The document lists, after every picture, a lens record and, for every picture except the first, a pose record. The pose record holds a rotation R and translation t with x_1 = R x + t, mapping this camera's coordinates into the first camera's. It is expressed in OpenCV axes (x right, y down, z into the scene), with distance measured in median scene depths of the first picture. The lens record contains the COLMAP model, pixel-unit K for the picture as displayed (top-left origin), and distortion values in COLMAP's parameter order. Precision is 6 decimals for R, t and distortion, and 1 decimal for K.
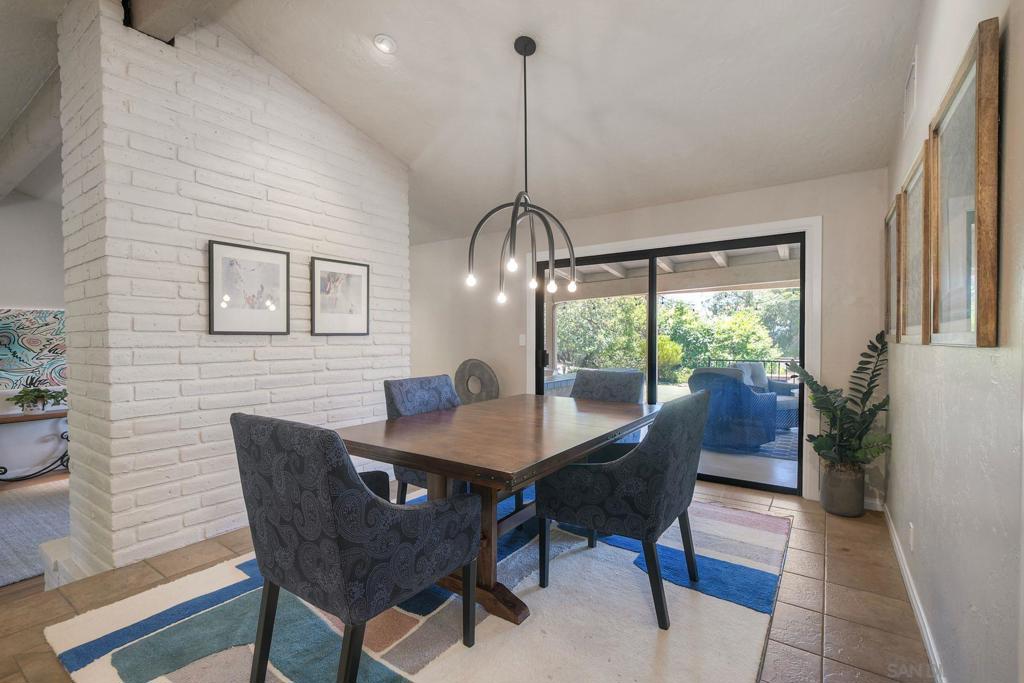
lens RADIAL K [[460.0, 0, 513.6], [0, 460.0, 344.3], [0, 0, 1]] dist [-0.008252, -0.000314]
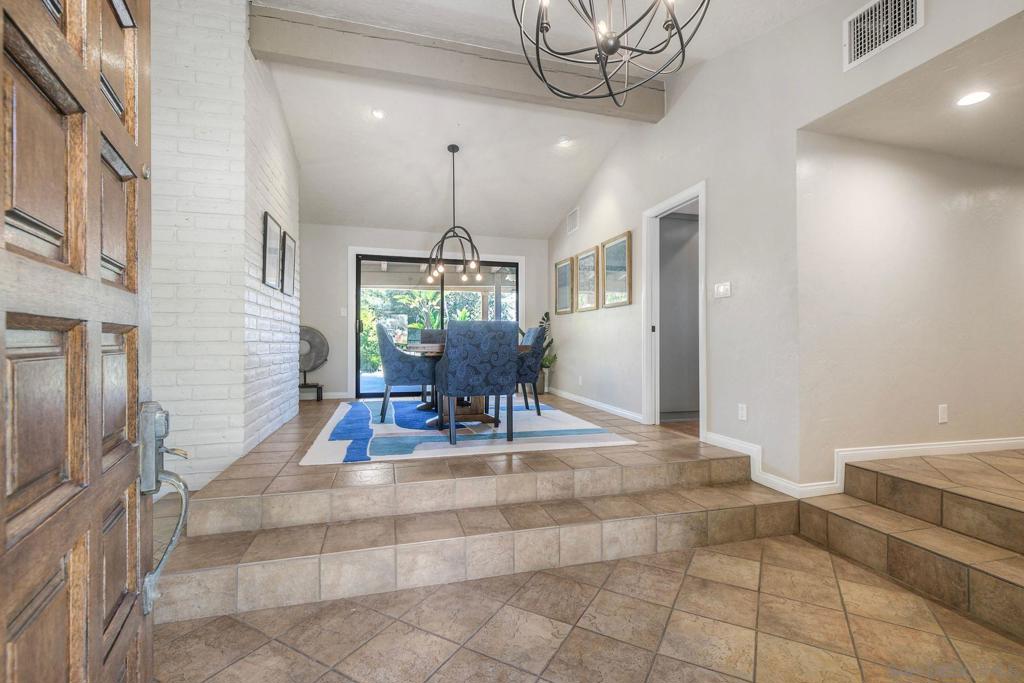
lens RADIAL K [[460.0, 0, 511.1], [0, 460.0, 341.9], [0, 0, 1]] dist [-0.008252, -0.000314]
pose [[0.641877, 0.002733, 0.766803, -1.045368], [0.006339, 0.999941, -0.008870, 0.137839], [-0.766782, 0.010554, 0.641821, -0.315203]]
